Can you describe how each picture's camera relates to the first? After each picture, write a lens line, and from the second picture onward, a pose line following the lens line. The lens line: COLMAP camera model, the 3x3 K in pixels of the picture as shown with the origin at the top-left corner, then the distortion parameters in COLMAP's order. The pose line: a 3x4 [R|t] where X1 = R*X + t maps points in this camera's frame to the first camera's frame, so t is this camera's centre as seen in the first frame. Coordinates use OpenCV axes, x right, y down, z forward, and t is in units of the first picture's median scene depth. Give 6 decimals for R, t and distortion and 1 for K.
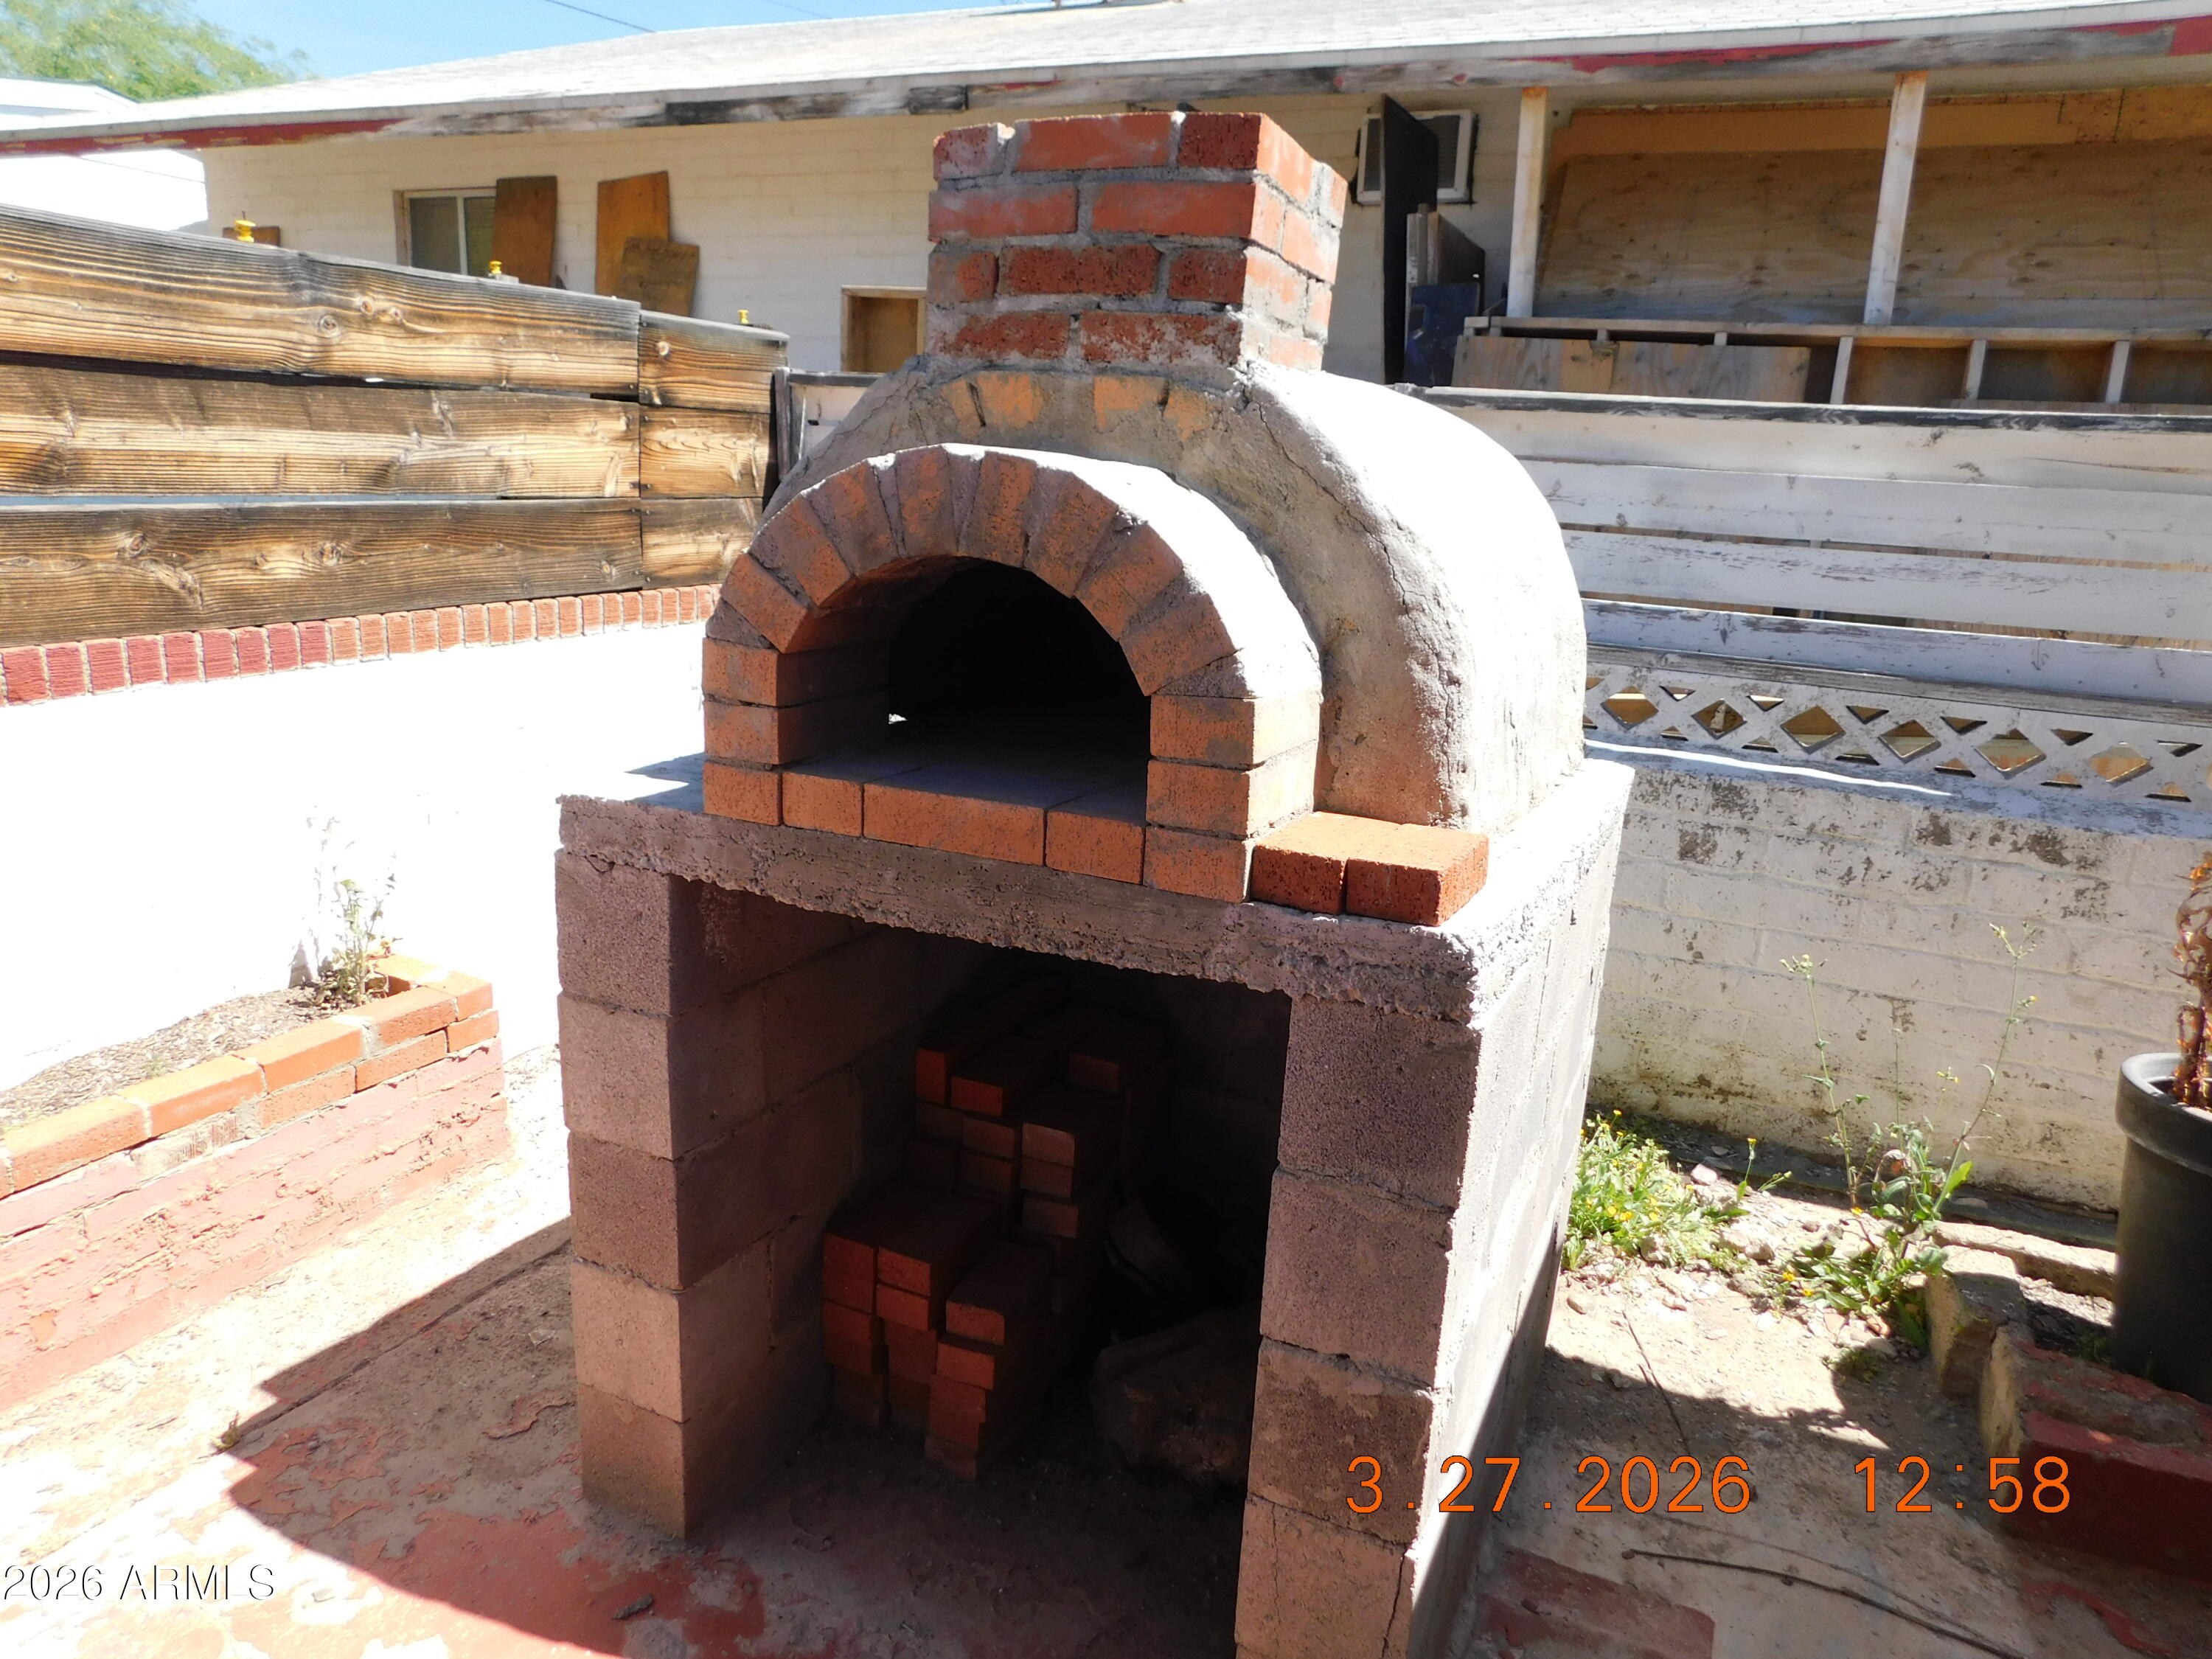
lens RADIAL K [[1476.6, 0, 1106.0], [0, 1476.6, 829.5], [0, 0, 1]] dist [-0.075956, 0.065263]
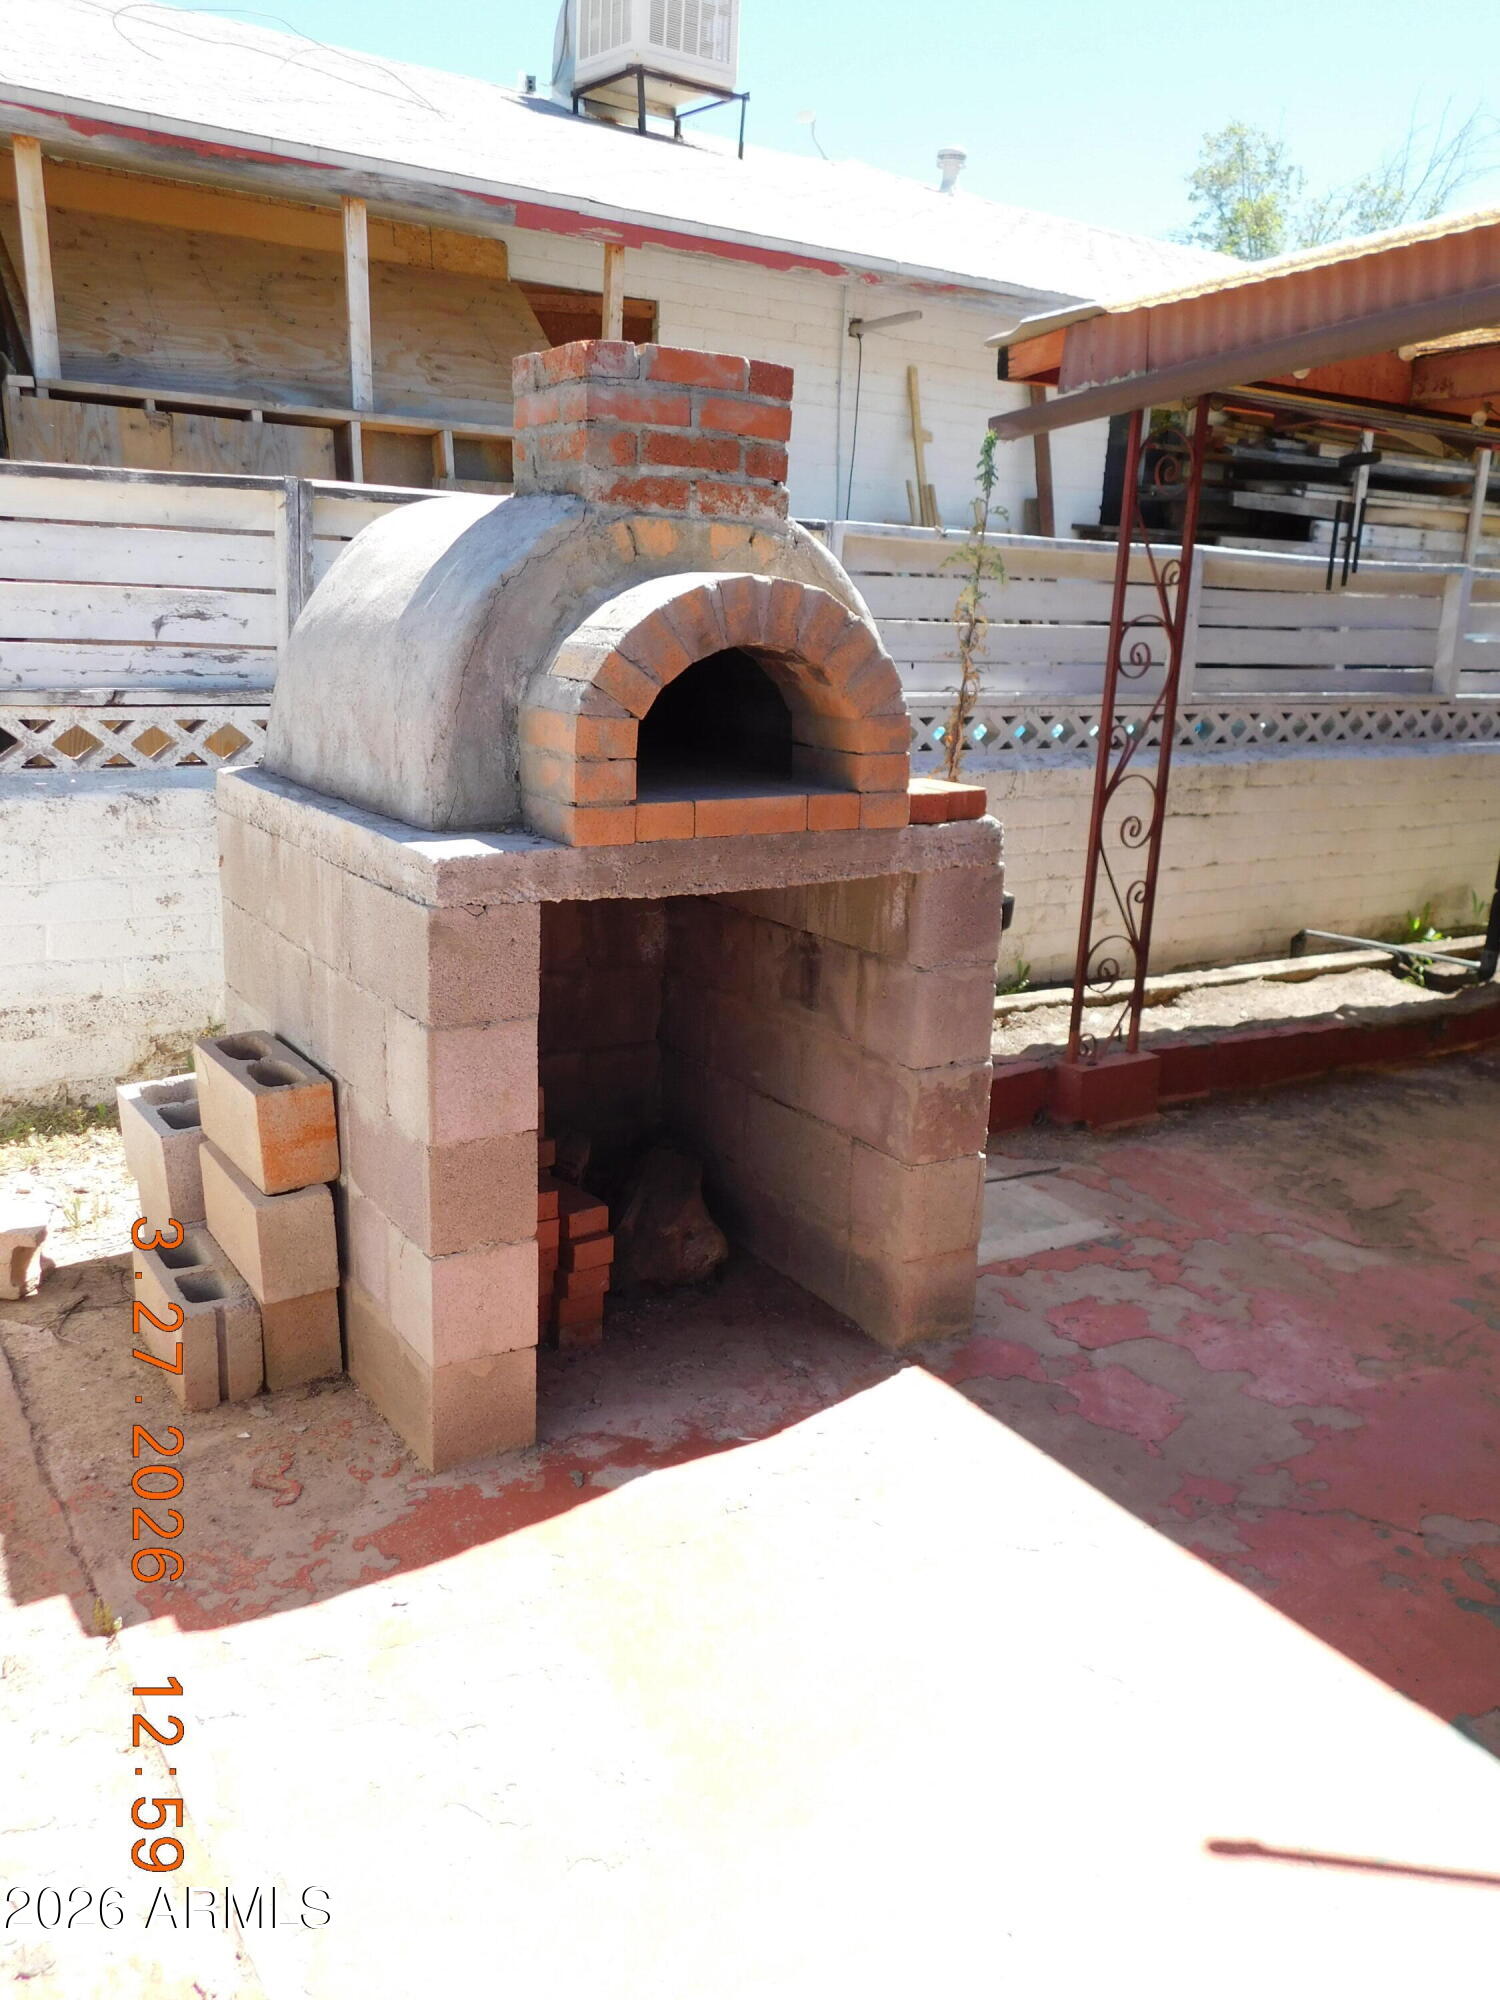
lens RADIAL K [[1637.4, 0, 750.0], [0, 1637.4, 1000.0], [0, 0, 1]] dist [-0.001486, 0.021052]
pose [[0.532061, -0.232860, 0.814056, -1.484318], [0.185881, 0.970108, 0.156009, -0.081641], [-0.826050, 0.068311, 0.559441, 0.033679]]
